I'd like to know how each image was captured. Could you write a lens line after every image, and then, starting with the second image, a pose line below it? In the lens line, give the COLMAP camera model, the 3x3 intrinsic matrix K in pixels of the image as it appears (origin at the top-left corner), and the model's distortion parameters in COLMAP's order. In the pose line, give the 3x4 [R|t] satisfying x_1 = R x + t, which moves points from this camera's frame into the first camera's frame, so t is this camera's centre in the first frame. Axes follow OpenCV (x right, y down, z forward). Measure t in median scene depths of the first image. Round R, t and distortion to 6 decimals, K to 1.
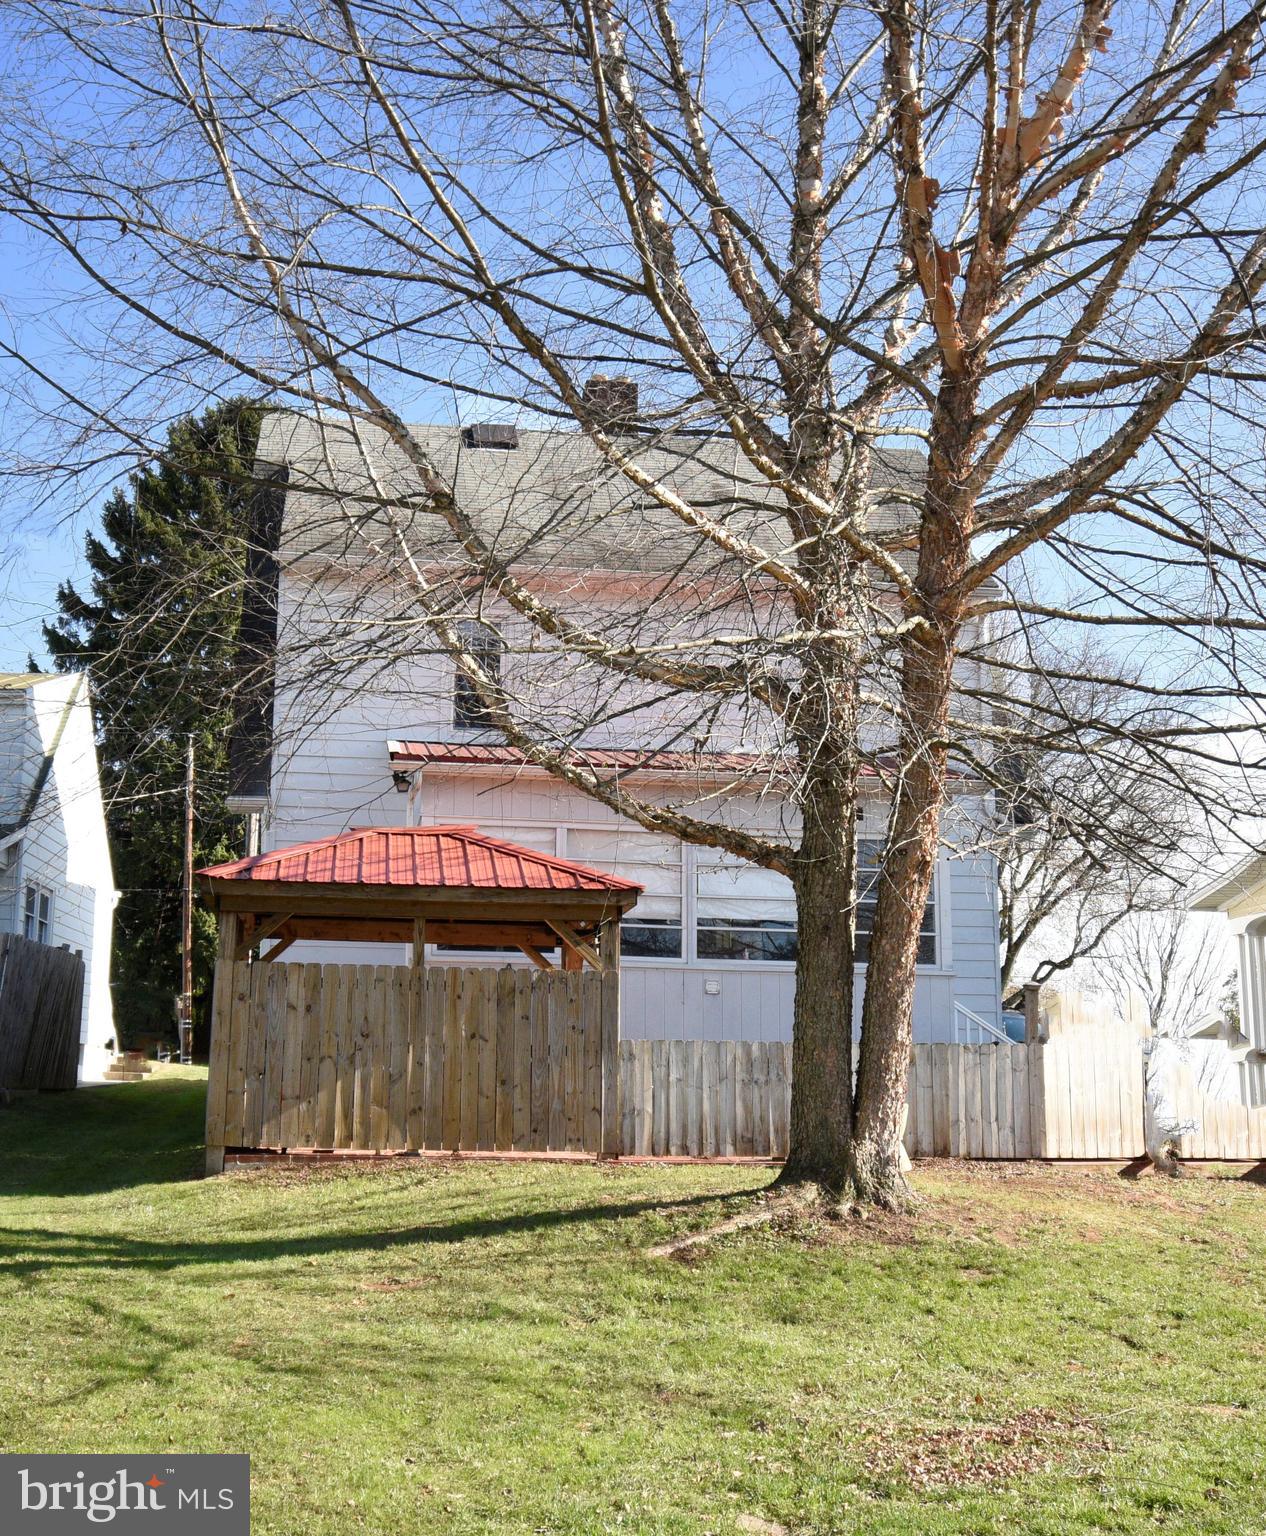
lens RADIAL K [[1400.2, 0, 633.0], [0, 1400.2, 768.0], [0, 0, 1]] dist [0.076225, -0.001827]
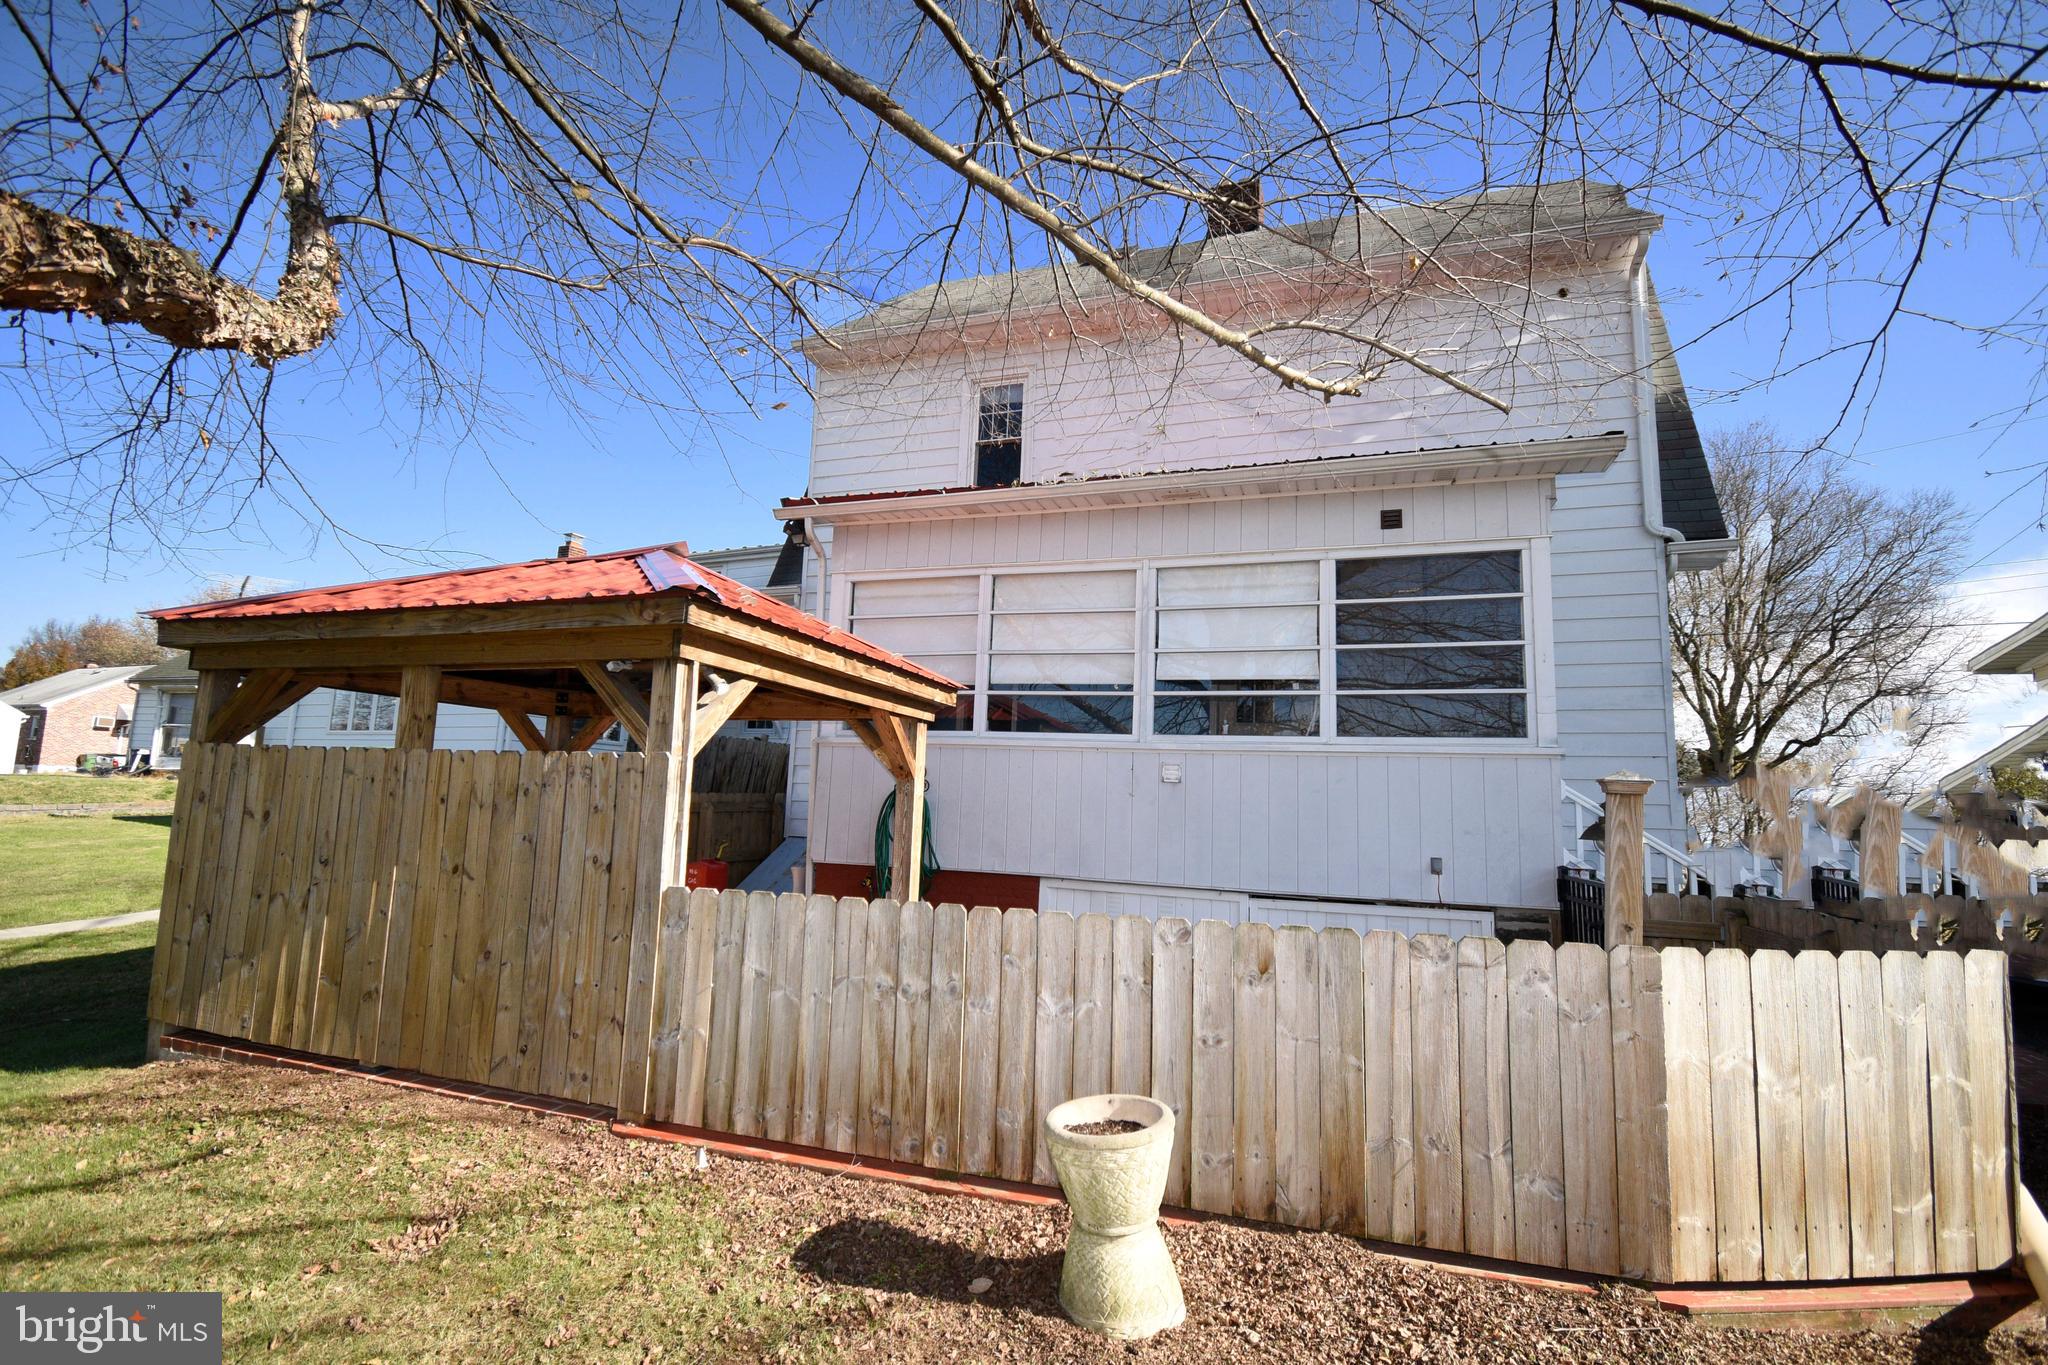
lens RADIAL K [[940.1, 0, 1015.5], [0, 940.1, 695.7], [0, 0, 1]] dist [0.026237, -0.031724]
pose [[0.918036, -0.038424, -0.394630, 0.235083], [0.069195, 0.995546, 0.064037, 0.109913], [0.390411, -0.086095, 0.916606, 0.725842]]
